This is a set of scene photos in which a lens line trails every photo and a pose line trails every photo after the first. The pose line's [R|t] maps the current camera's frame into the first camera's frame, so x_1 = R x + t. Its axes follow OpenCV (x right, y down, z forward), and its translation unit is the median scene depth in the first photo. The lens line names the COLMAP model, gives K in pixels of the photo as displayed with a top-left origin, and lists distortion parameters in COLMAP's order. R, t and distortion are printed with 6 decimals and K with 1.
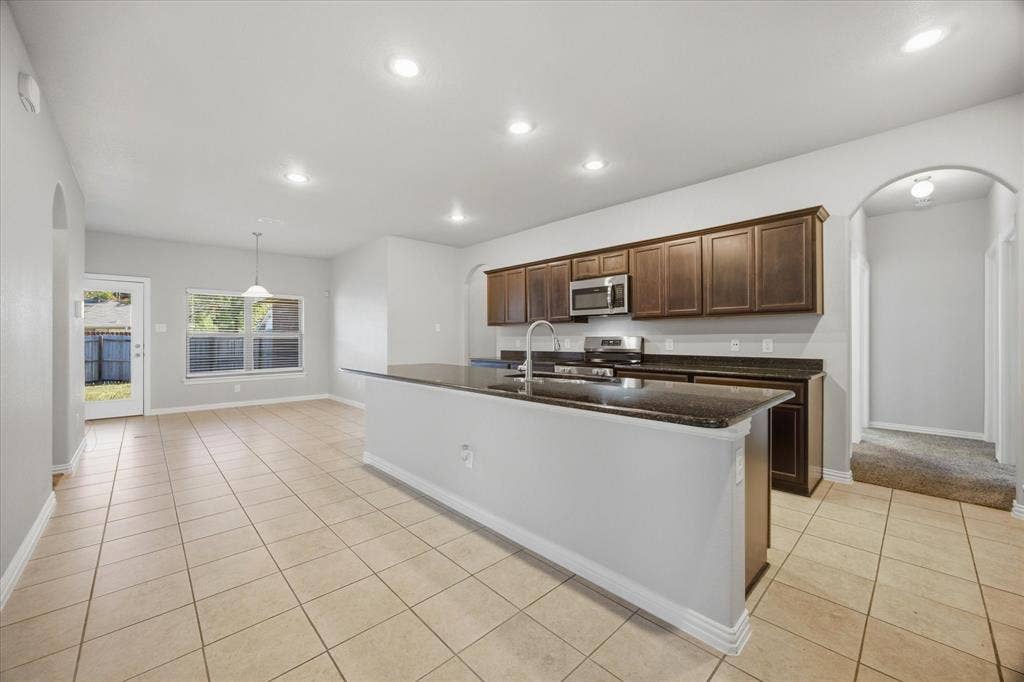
lens RADIAL K [[390.2, 0, 512.0], [0, 390.2, 341.0], [0, 0, 1]] dist [0.000289, 0.000075]
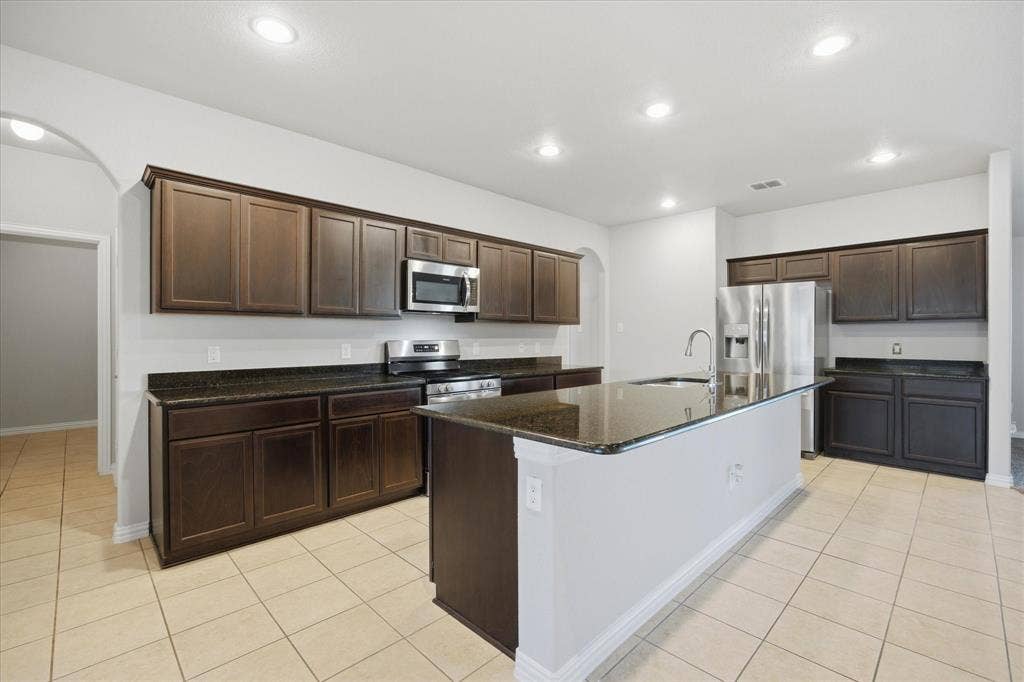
lens RADIAL K [[456.2, 0, 467.1], [0, 456.2, 339.5], [0, 0, 1]] dist [-0.014244, 0.000362]
pose [[0.018254, -0.000298, 0.999833, -0.753347], [0.000766, 1.000000, 0.000284, -0.013789], [-0.999833, 0.000760, 0.018254, 1.029760]]
